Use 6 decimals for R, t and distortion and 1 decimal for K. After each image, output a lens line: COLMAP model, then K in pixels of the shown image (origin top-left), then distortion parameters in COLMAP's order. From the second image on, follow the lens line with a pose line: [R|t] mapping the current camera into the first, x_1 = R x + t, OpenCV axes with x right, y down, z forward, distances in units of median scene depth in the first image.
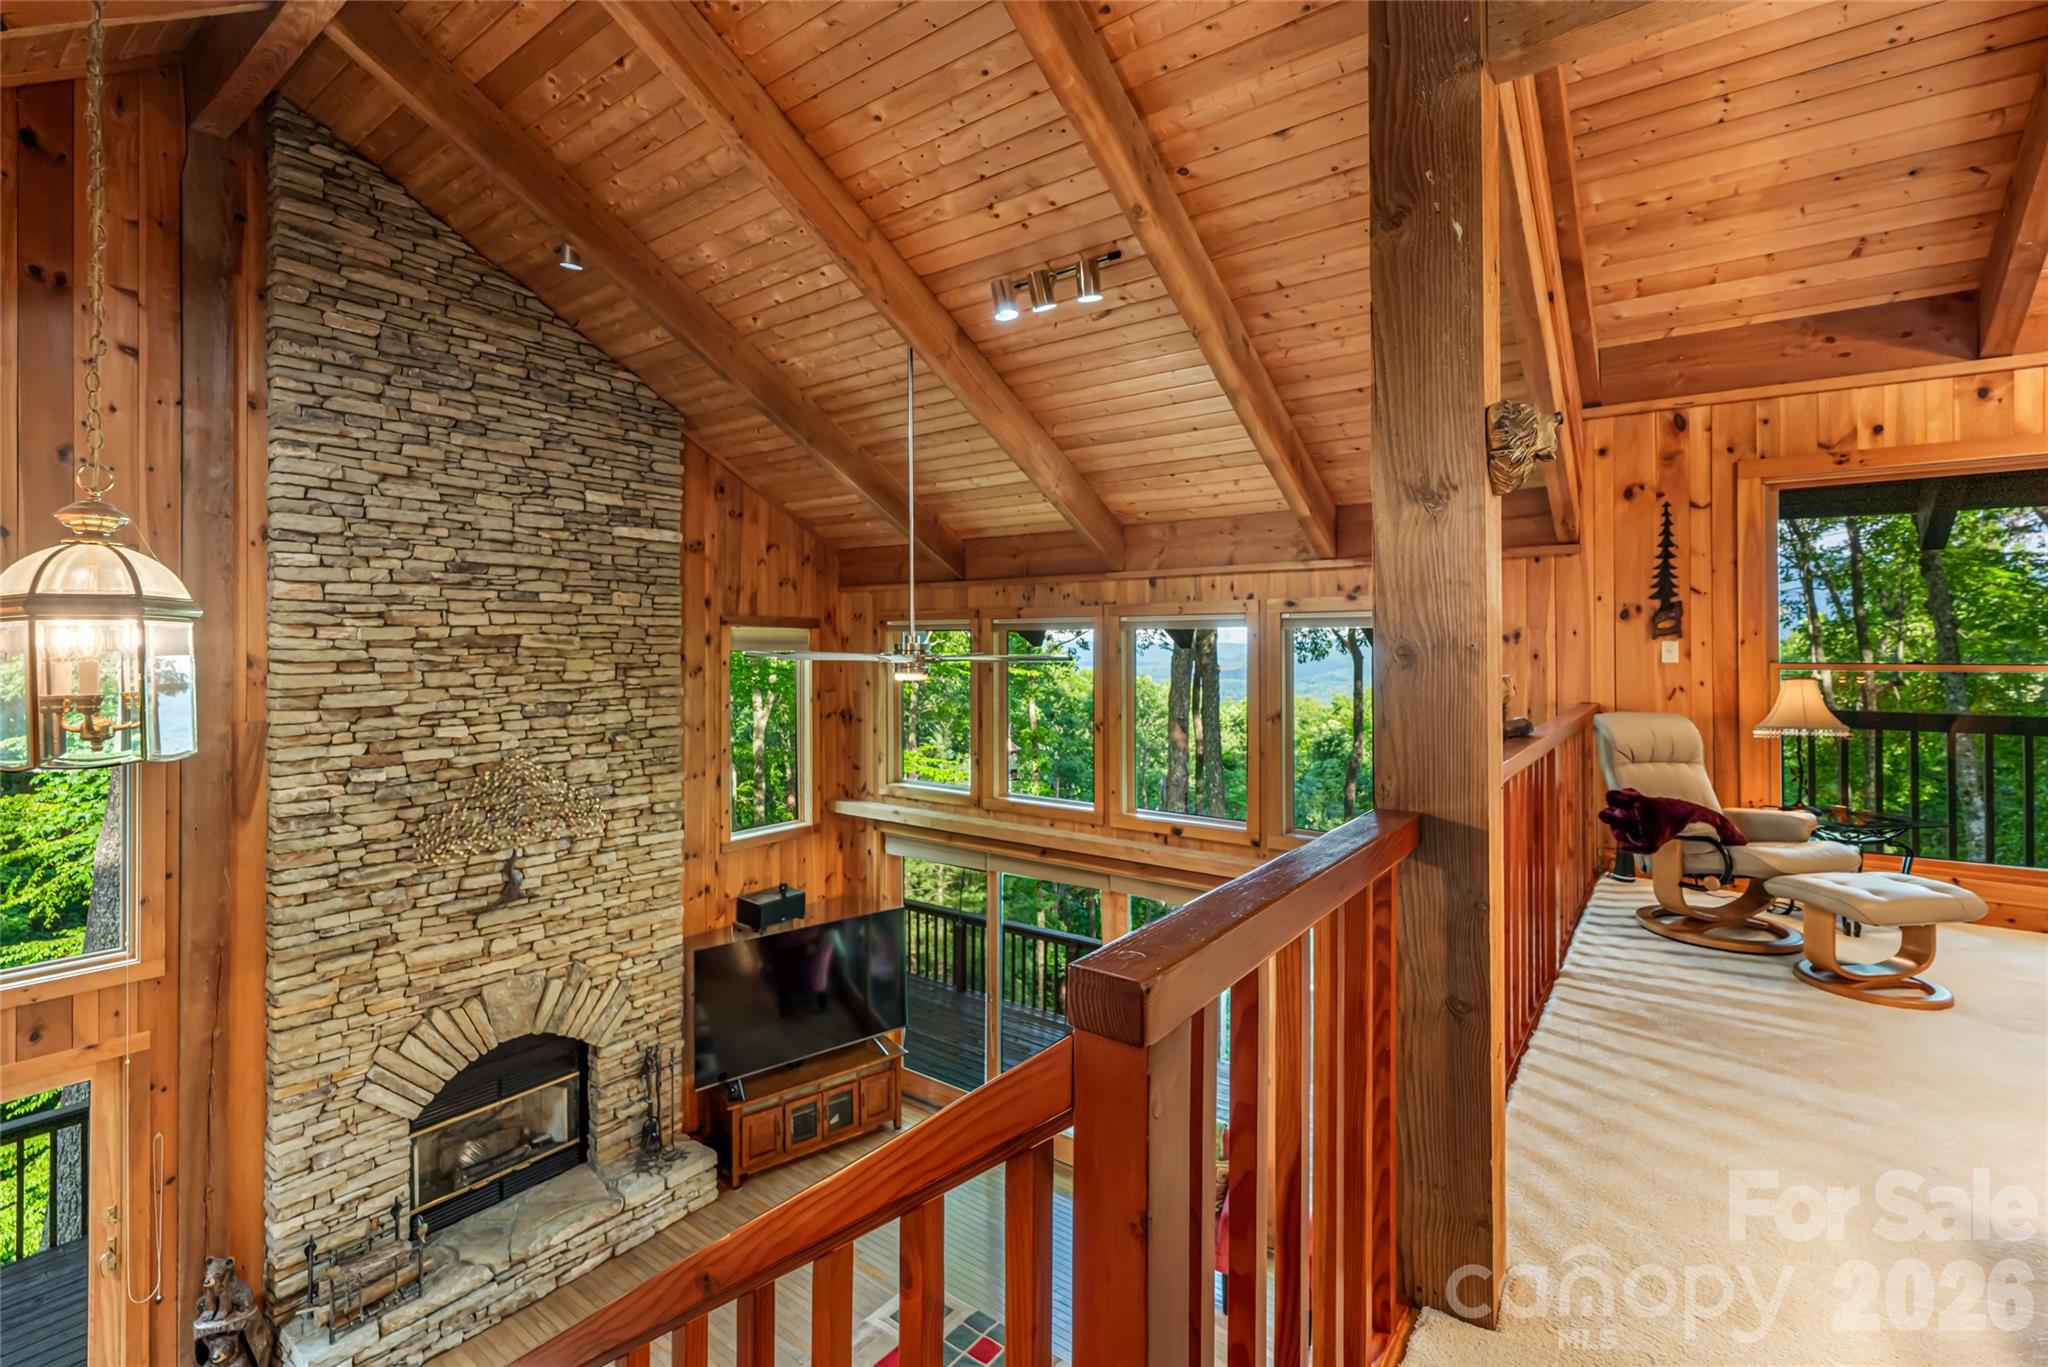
lens RADIAL K [[901.5, 0, 1033.1], [0, 901.5, 643.9], [0, 0, 1]] dist [0.000175, 0.000054]
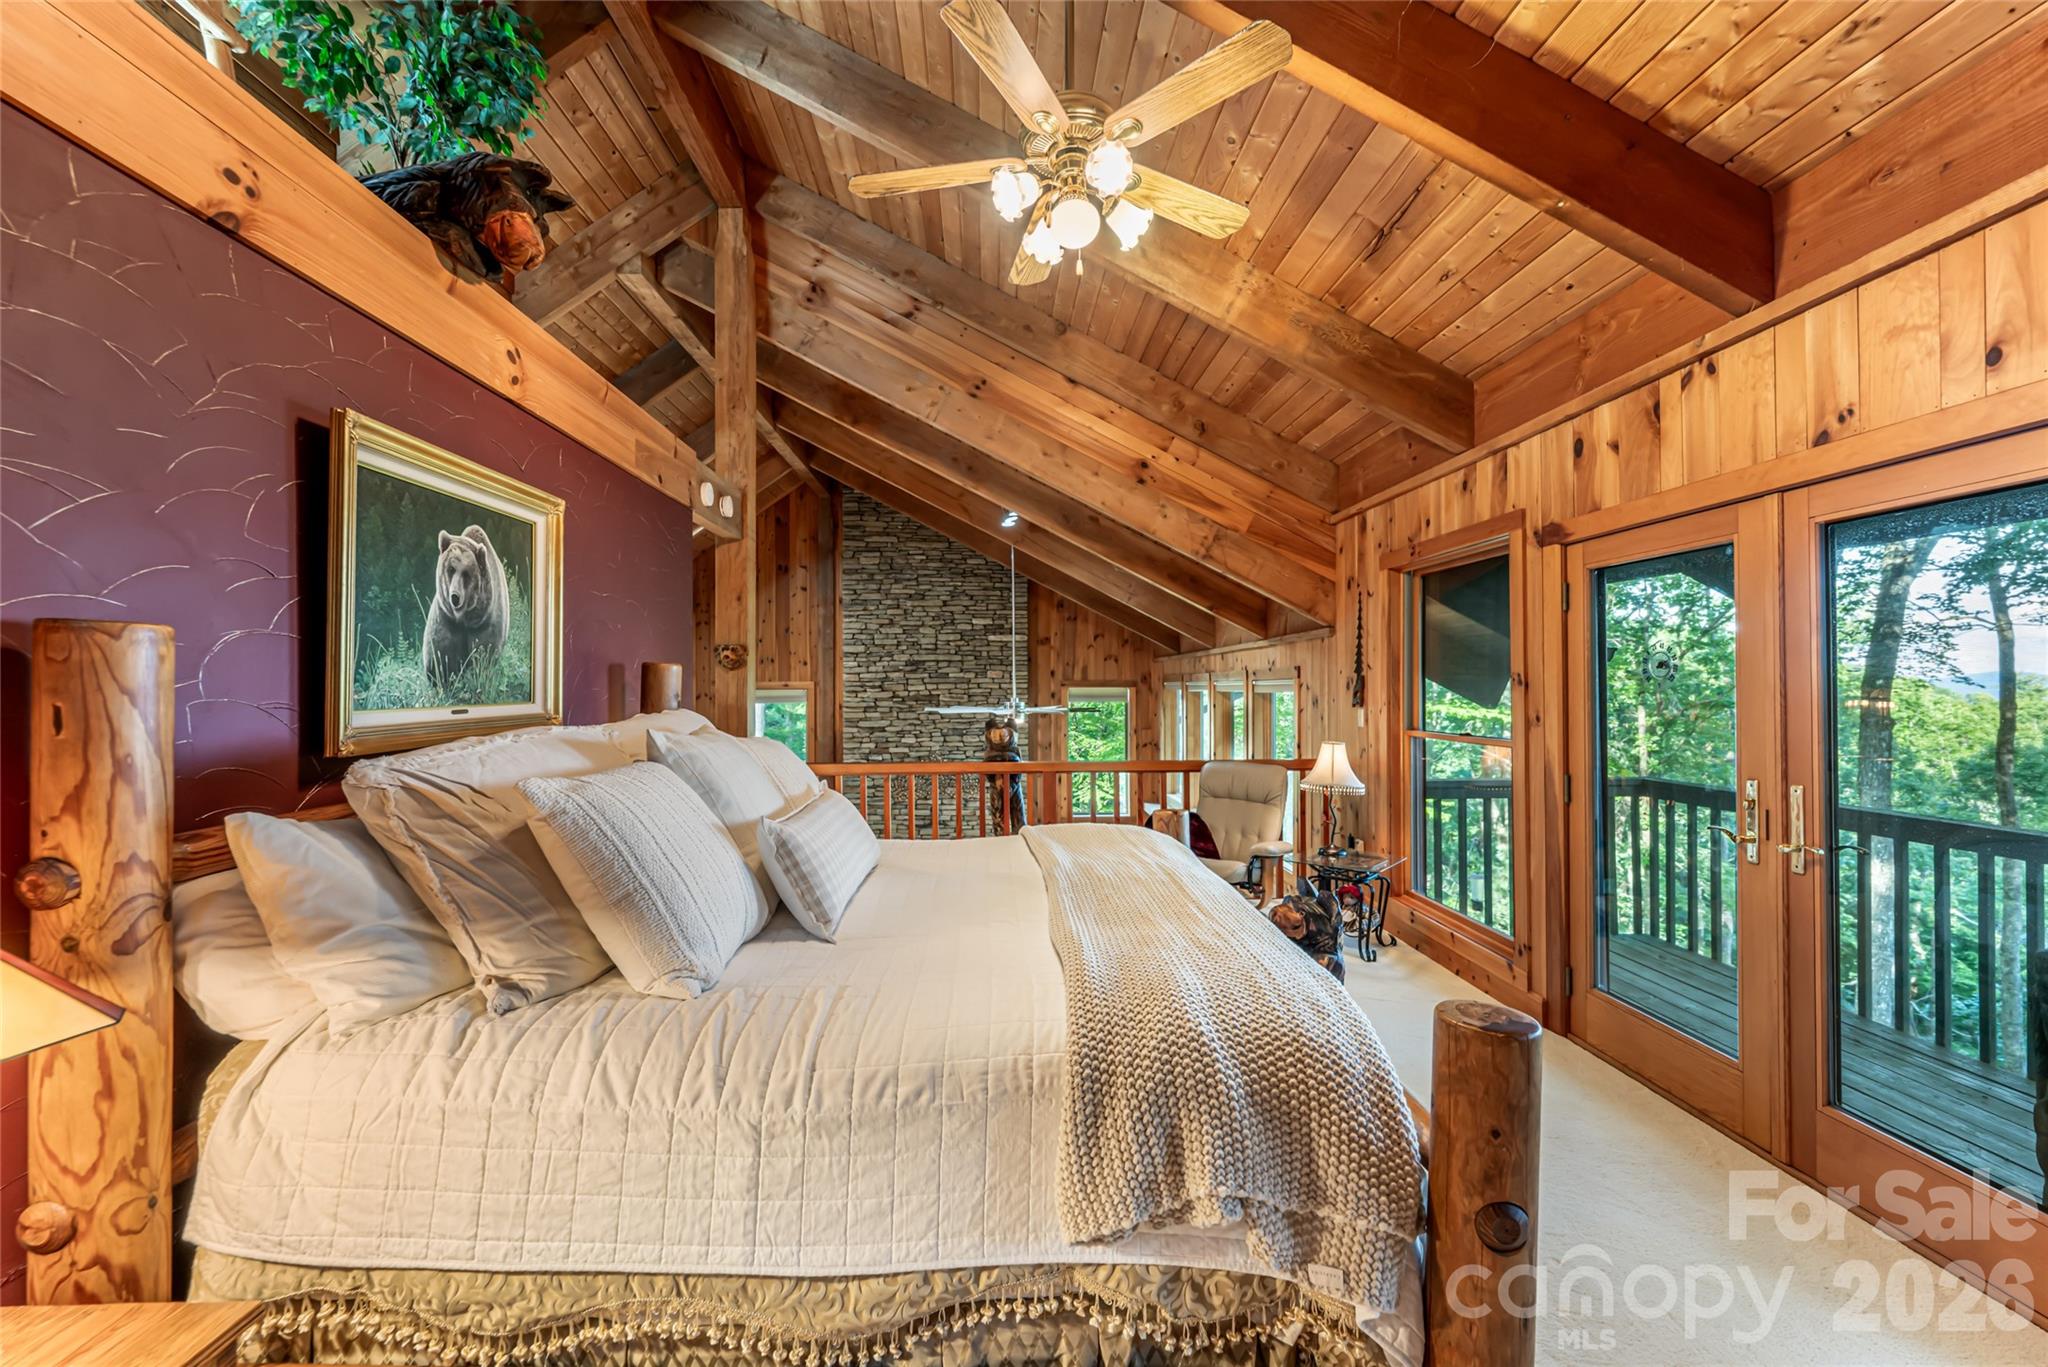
lens RADIAL K [[839.2, 0, 1023.9], [0, 839.2, 681.1], [0, 0, 1]] dist [-0.000125, -0.000007]
pose [[0.621504, -0.007886, -0.783371, 1.103101], [0.006479, 0.999967, -0.004926, -0.031847], [0.783384, -0.002014, 0.621535, -0.024142]]
